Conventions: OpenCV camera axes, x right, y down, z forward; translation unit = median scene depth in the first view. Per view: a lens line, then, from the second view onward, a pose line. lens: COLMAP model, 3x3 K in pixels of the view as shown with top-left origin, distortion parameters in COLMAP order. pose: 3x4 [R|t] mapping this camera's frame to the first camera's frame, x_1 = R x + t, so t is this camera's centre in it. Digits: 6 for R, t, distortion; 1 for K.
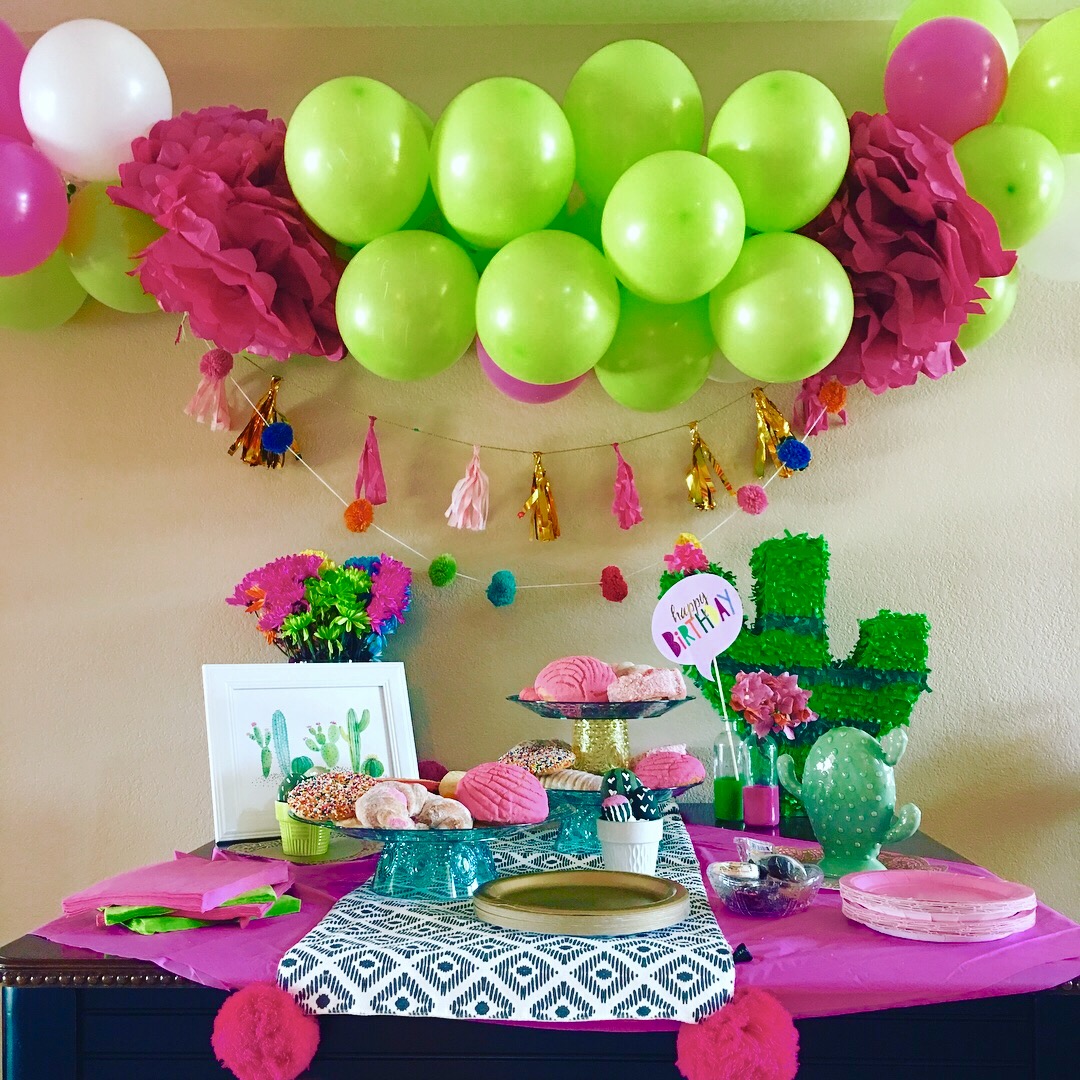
lens RADIAL K [[1264.2, 0, 530.1], [0, 1264.2, 532.9], [0, 0, 1]] dist [0.112568, -0.172955]
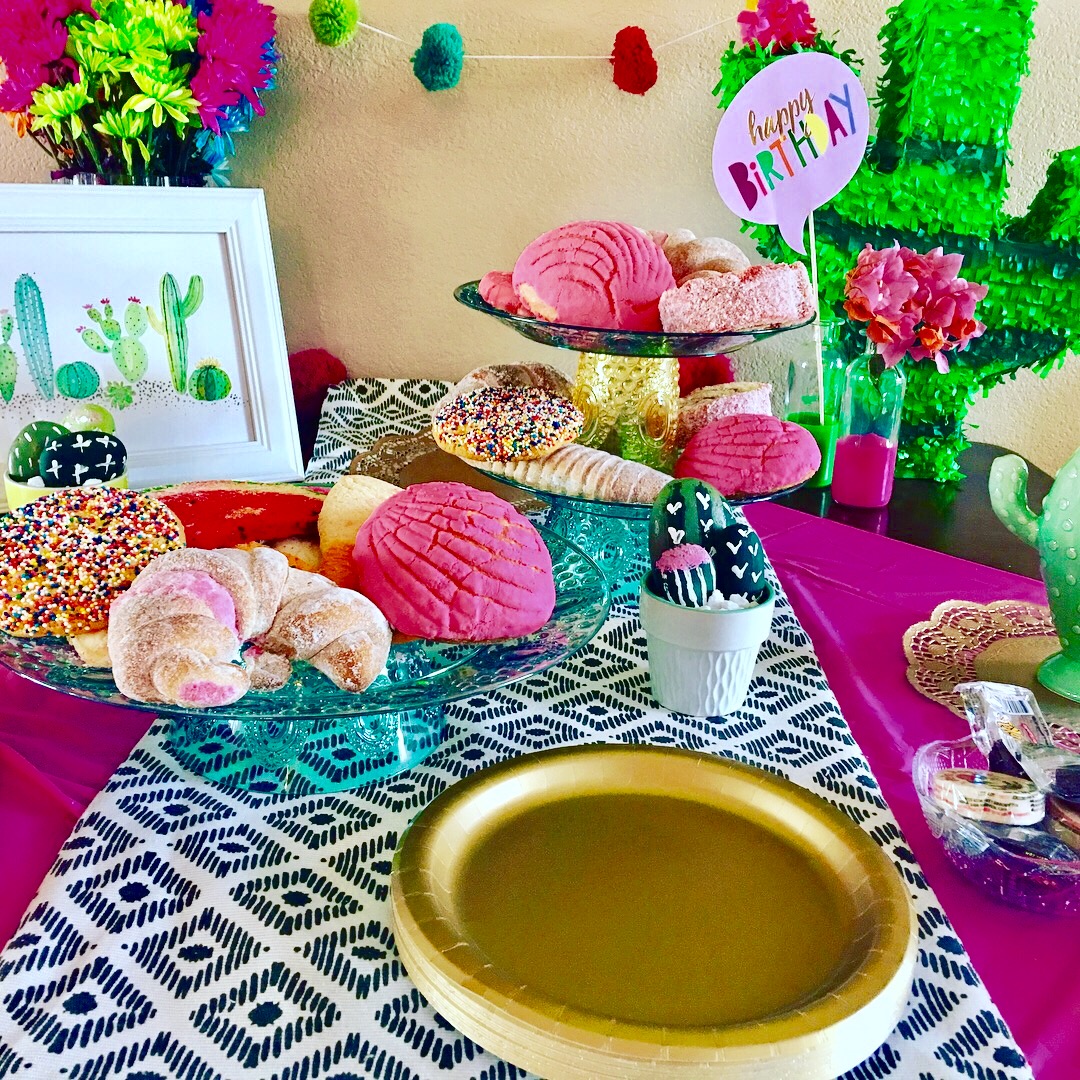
lens RADIAL K [[1264.2, 0, 530.1], [0, 1264.2, 532.9], [0, 0, 1]] dist [0.112568, -0.172955]
pose [[0.996257, 0.031800, 0.080377, -0.023716], [-0.061233, 0.915951, 0.396591, 0.010010], [-0.061010, -0.400029, 0.914470, 0.427939]]
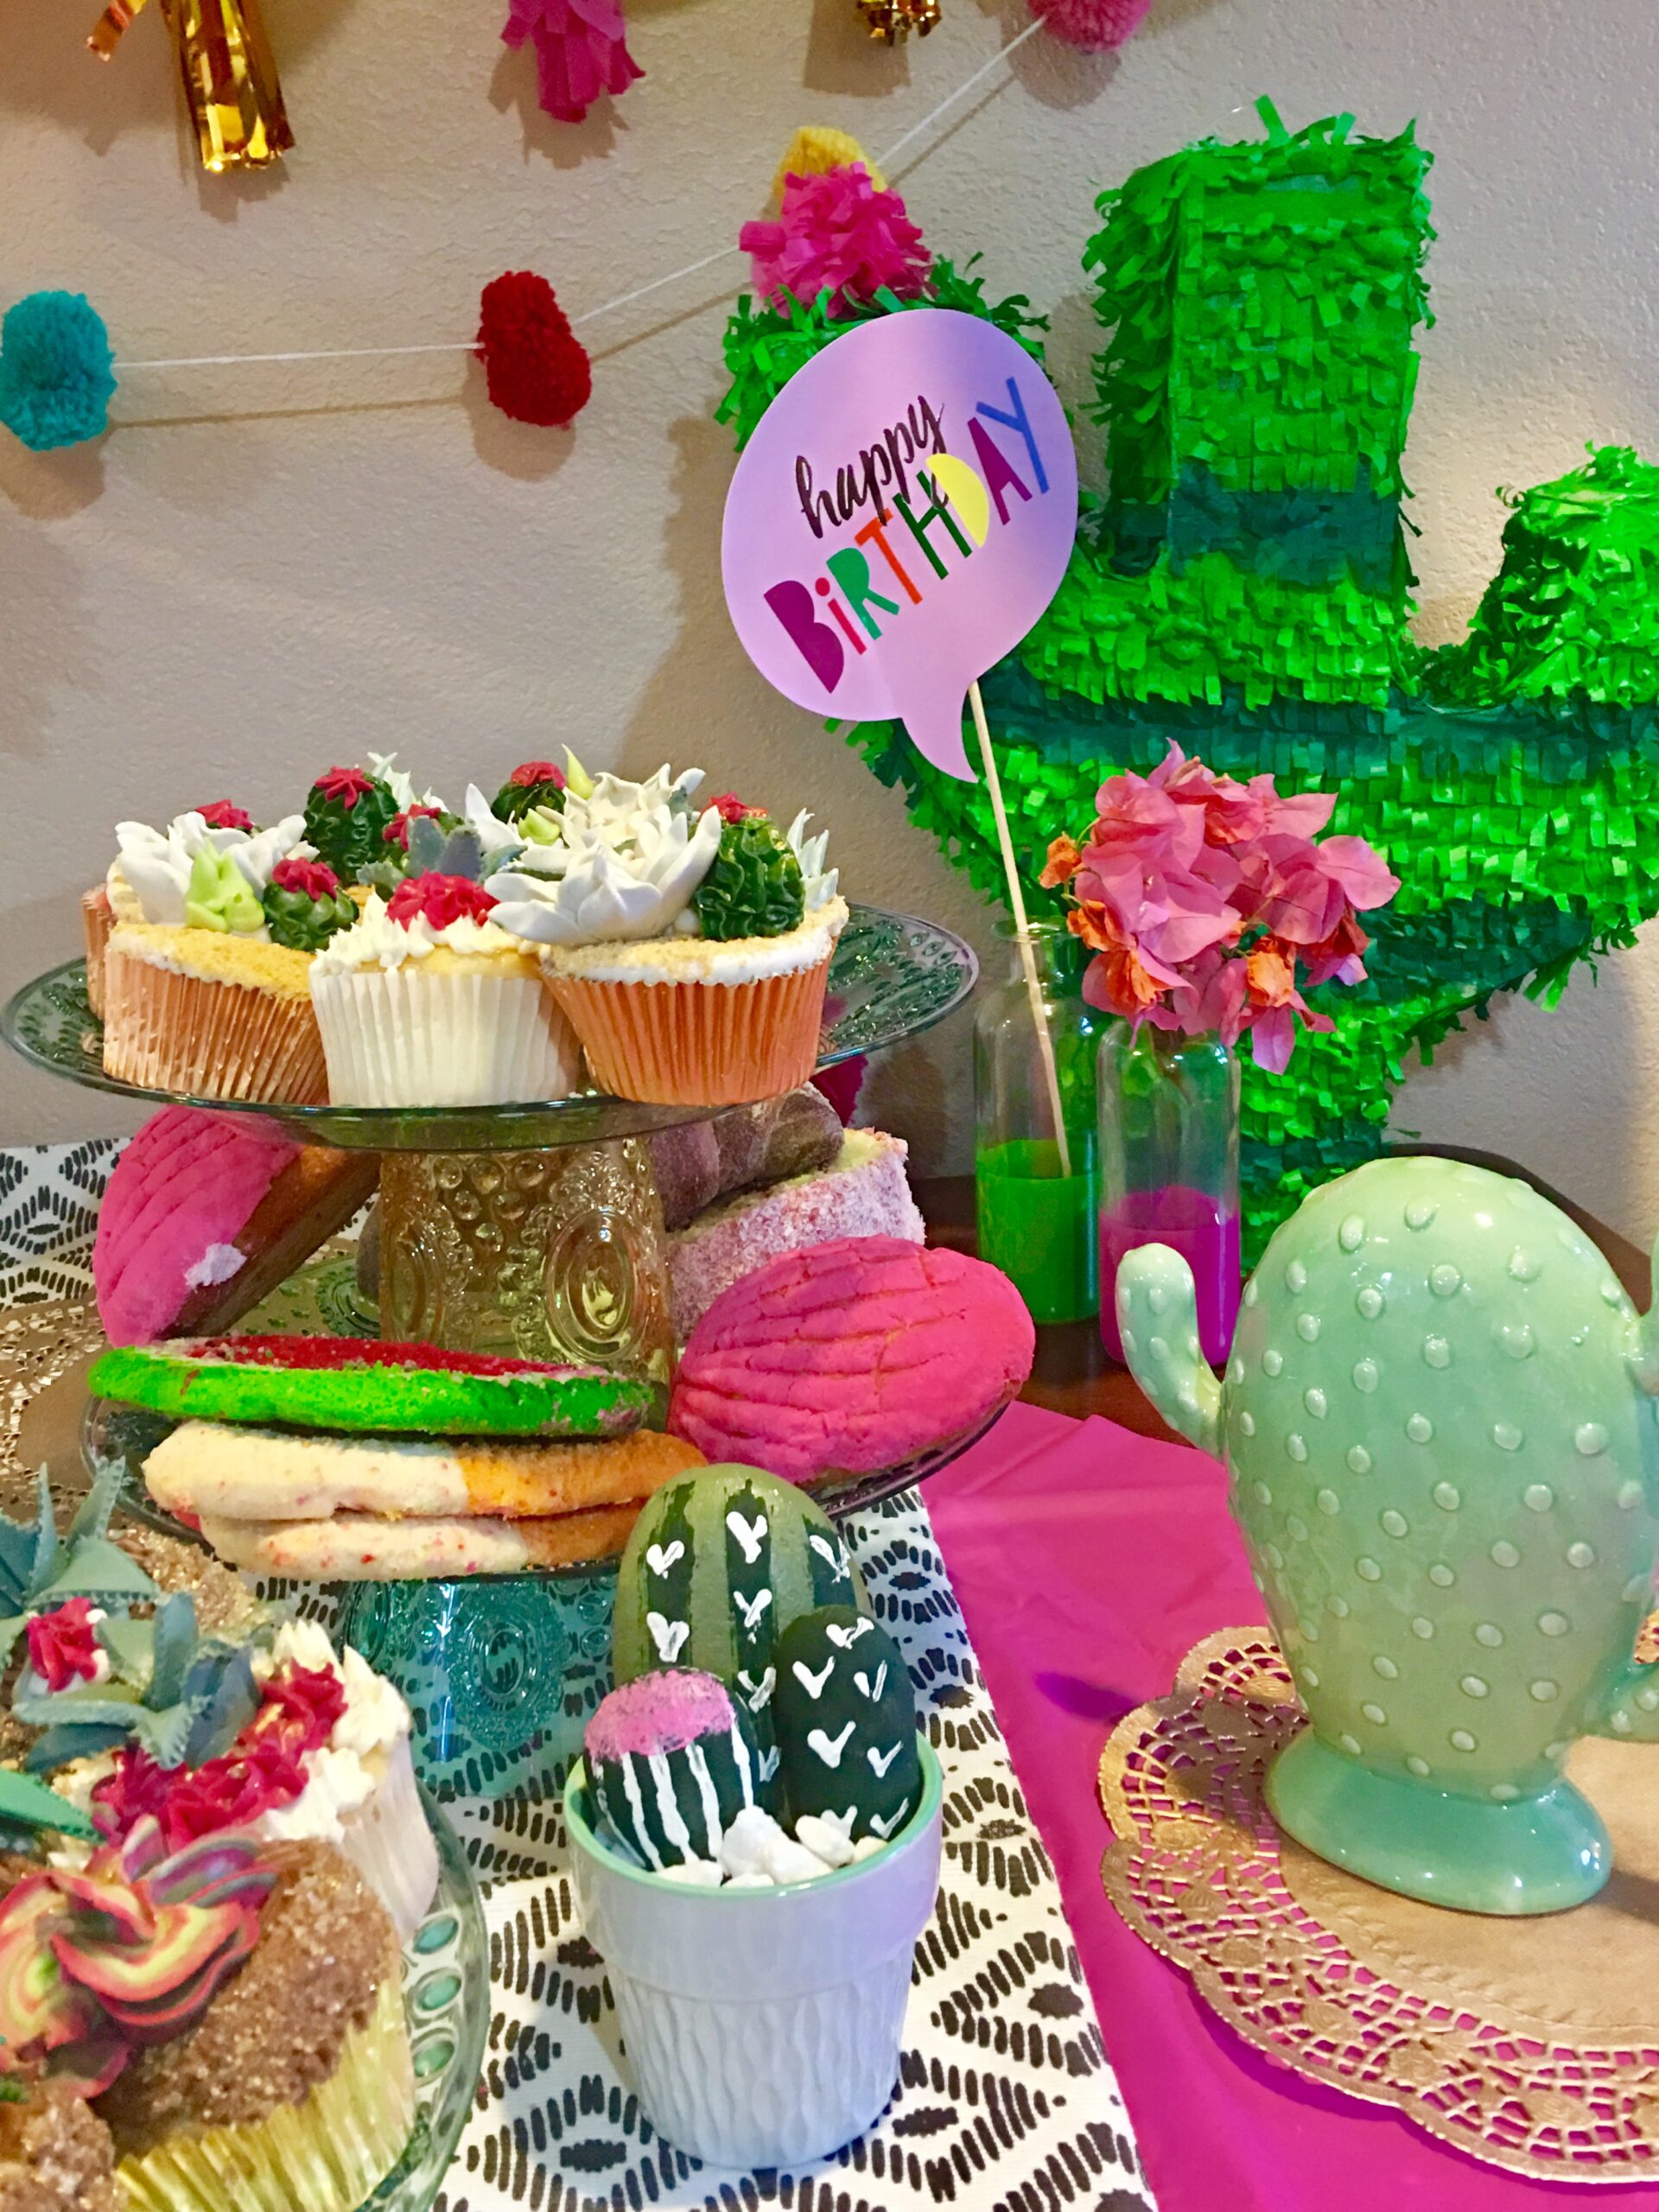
lens RADIAL K [[2592.0, 0, 834.6], [0, 2592.0, 1137.7], [0, 0, 1]] dist [0.181247, -0.226301]
pose [[0.980299, -0.069353, 0.184946, 0.021773], [0.003132, 0.941671, 0.336520, 0.013023], [-0.197497, -0.329310, 0.923336, 0.525758]]
